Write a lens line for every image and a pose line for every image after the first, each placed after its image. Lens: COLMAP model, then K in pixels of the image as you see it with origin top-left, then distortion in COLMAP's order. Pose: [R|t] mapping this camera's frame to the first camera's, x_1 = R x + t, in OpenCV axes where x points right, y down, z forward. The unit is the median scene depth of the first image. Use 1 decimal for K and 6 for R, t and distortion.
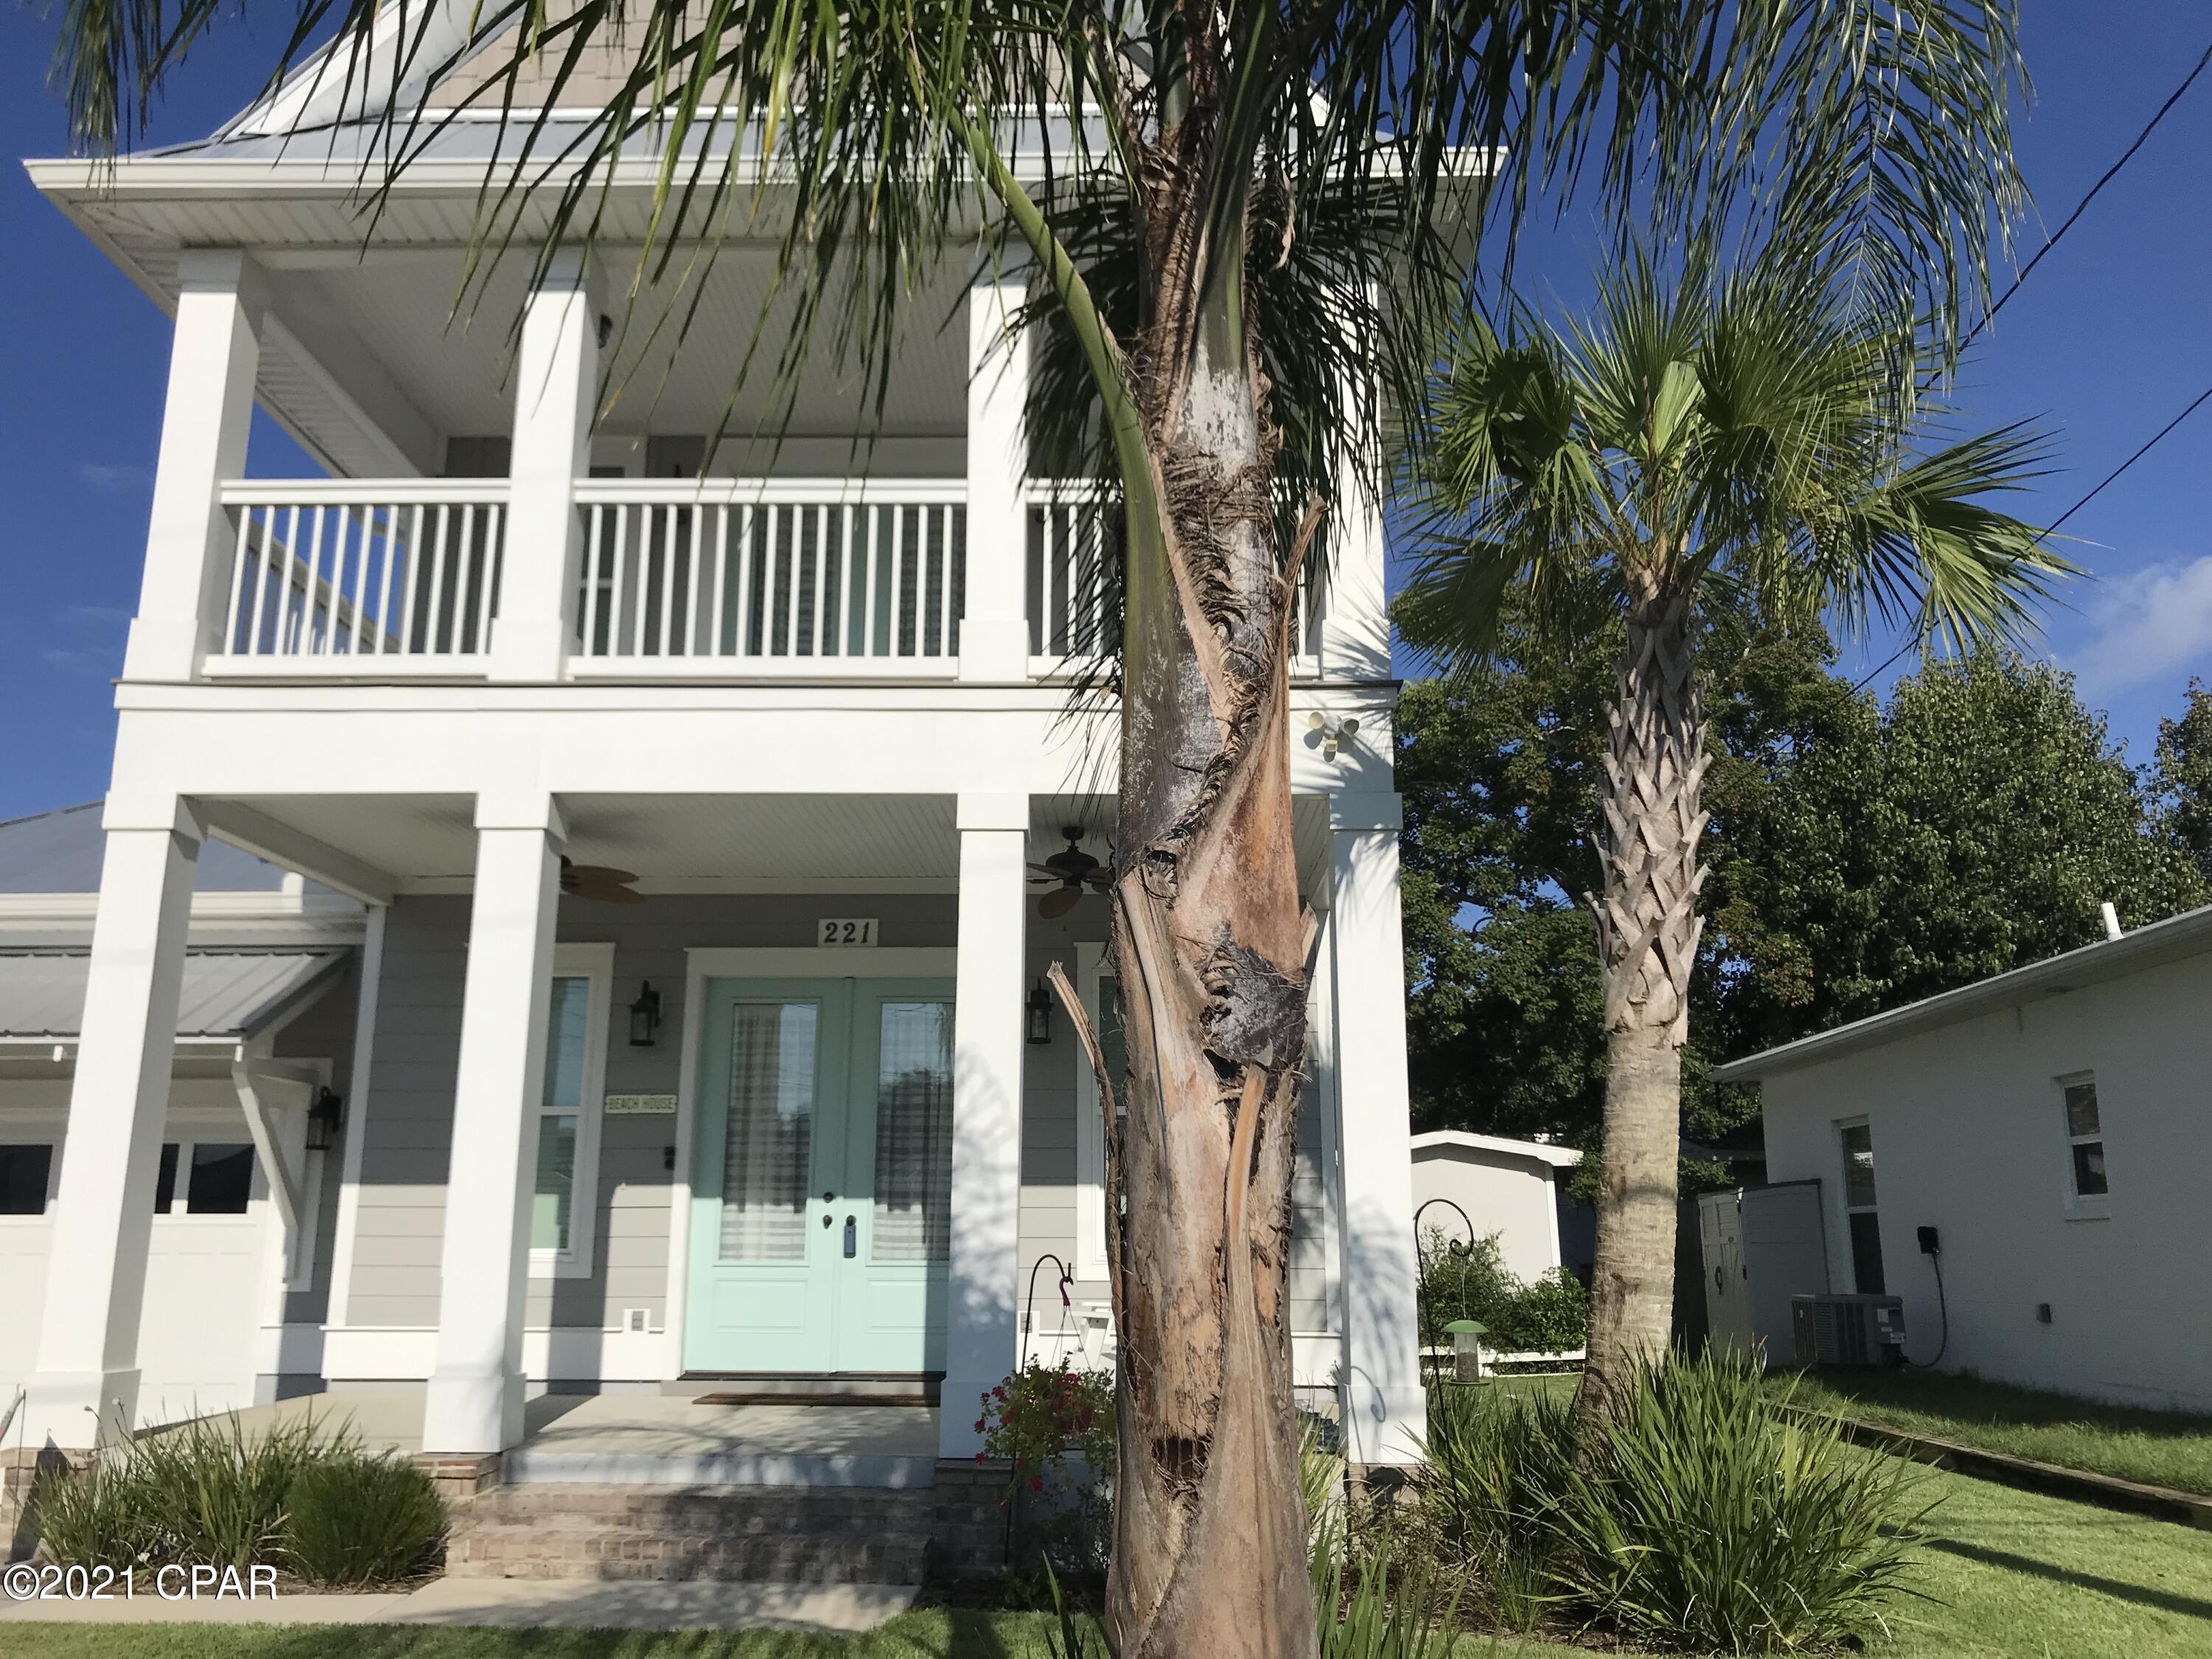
lens RADIAL K [[1831.6, 0, 1106.0], [0, 1831.6, 829.5], [0, 0, 1]] dist [0.000139, -0.008809]
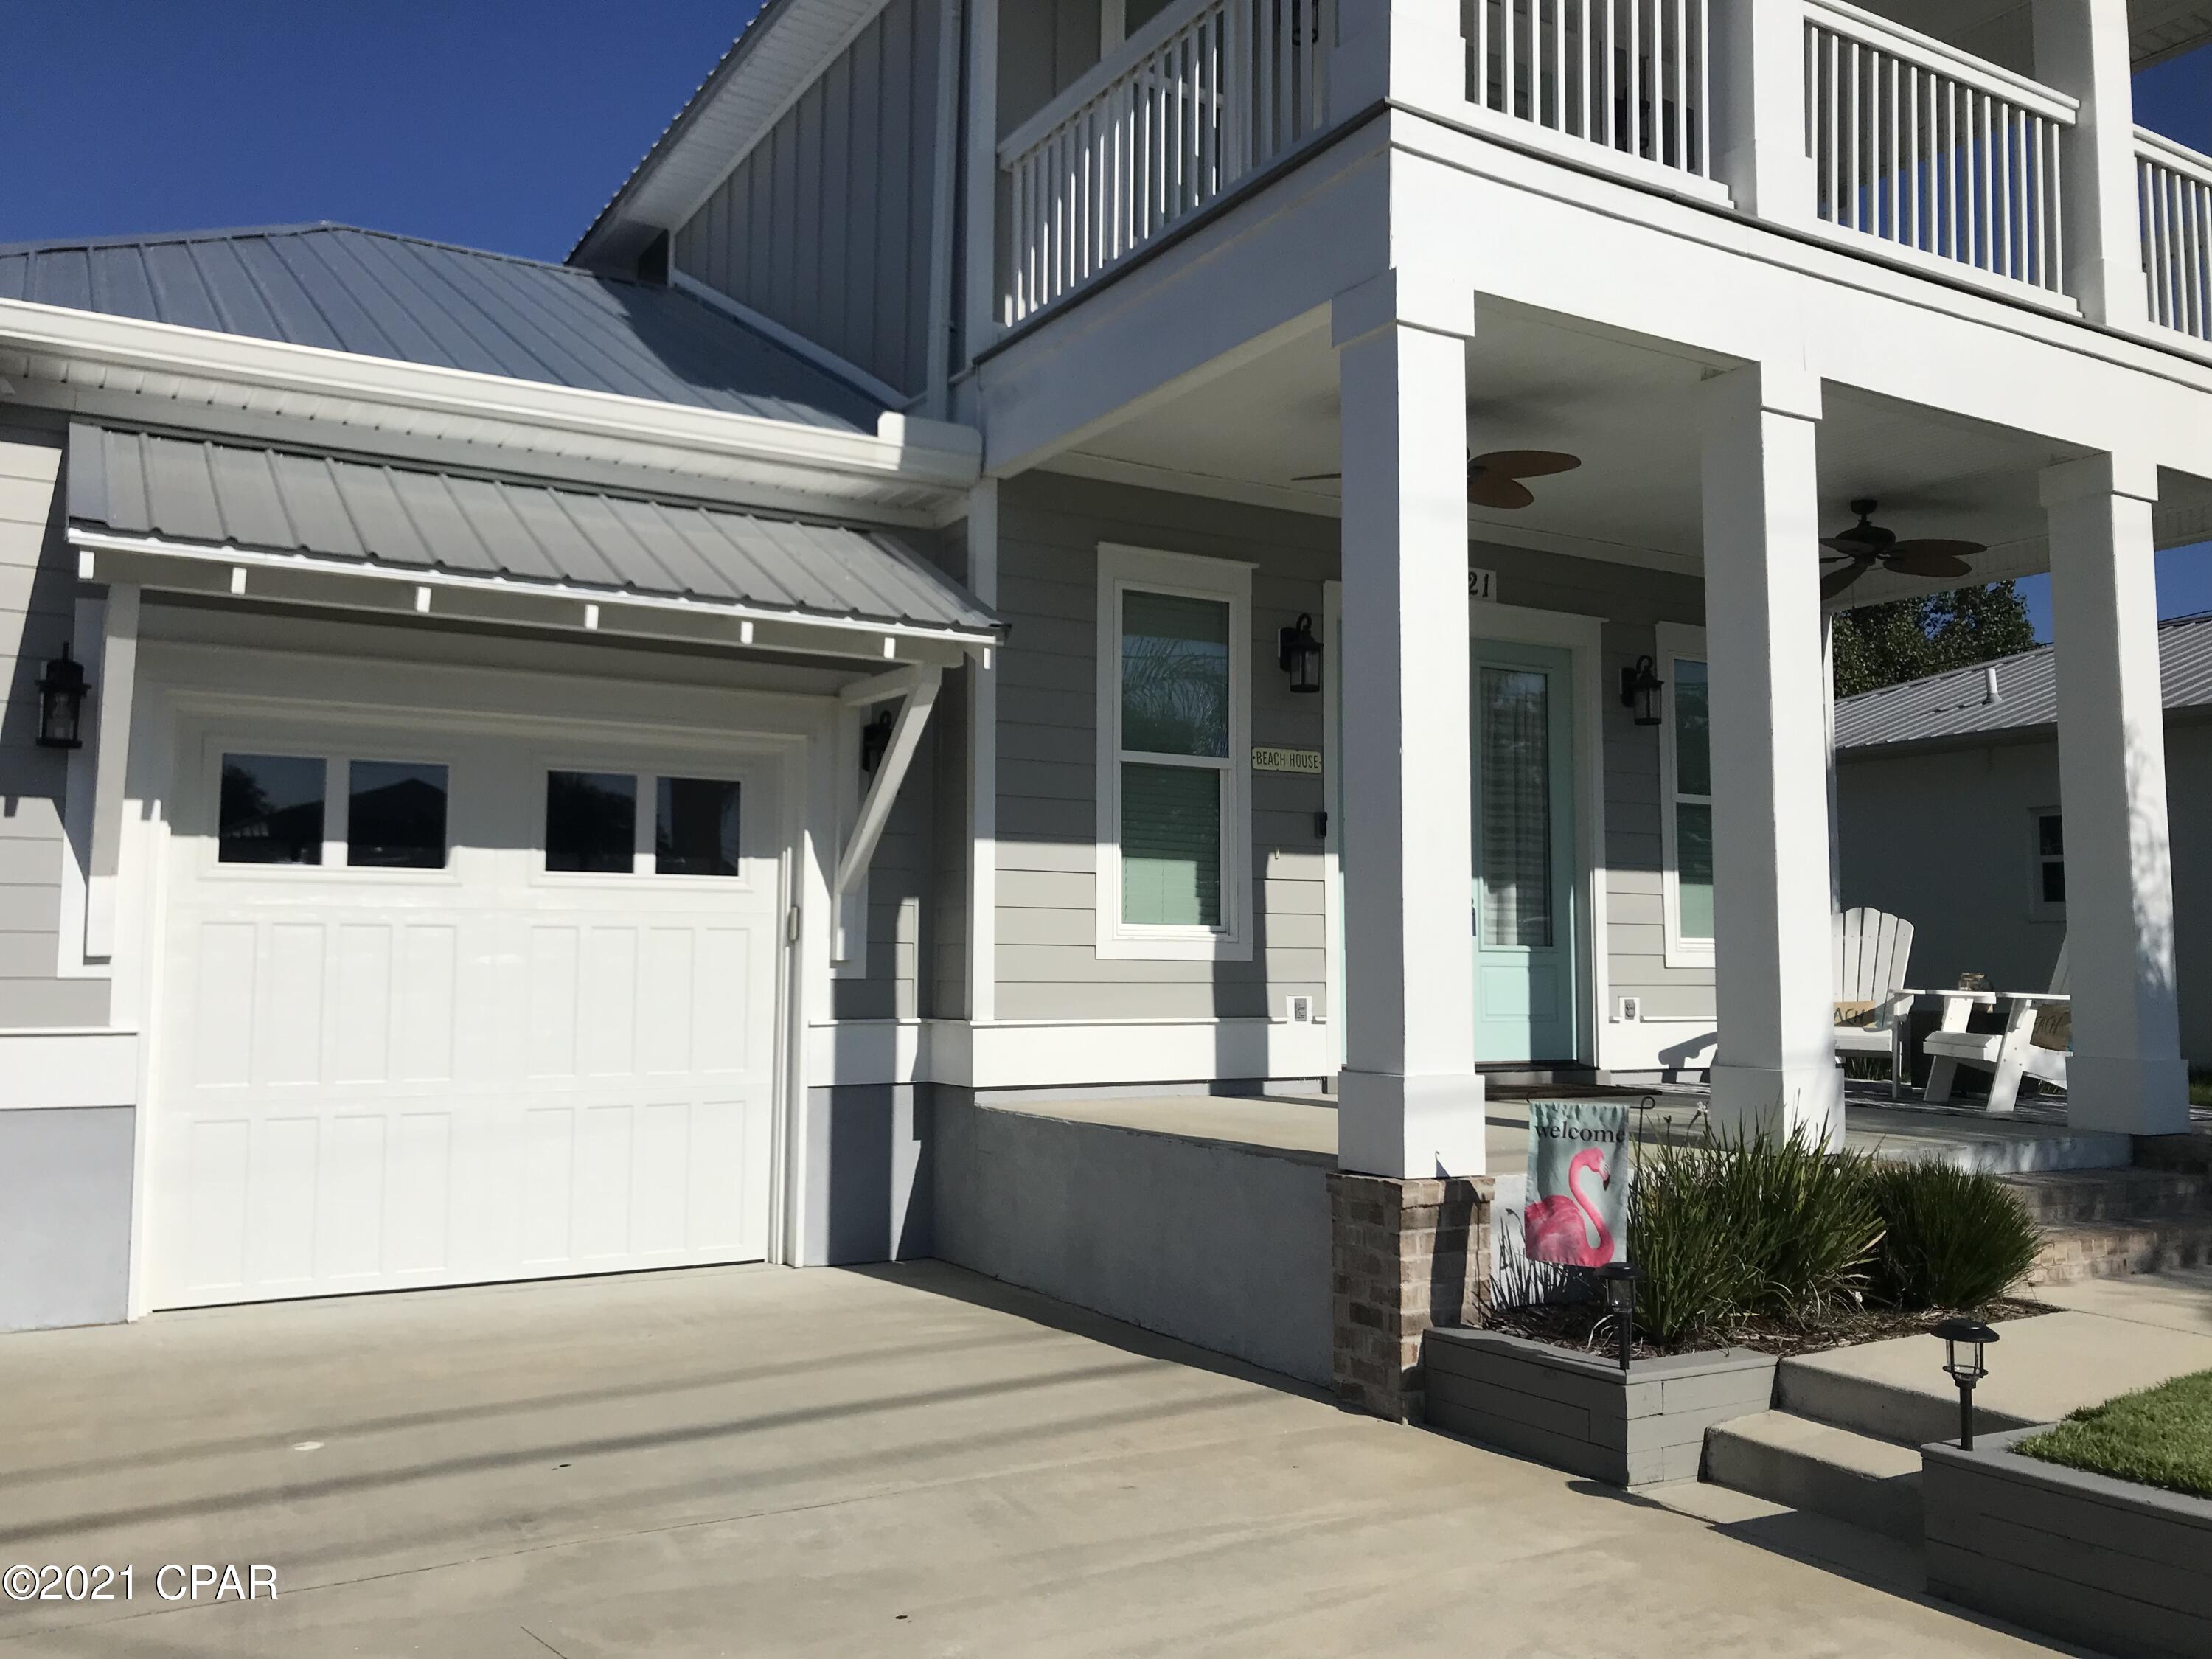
lens RADIAL K [[1788.0, 0, 1106.0], [0, 1788.0, 829.5], [0, 0, 1]] dist [0.026353, 0.001143]
pose [[0.847893, 0.040485, 0.528619, -0.768626], [-0.121562, 0.985362, 0.119516, 0.094502], [-0.516043, -0.165597, 0.840403, 0.351042]]
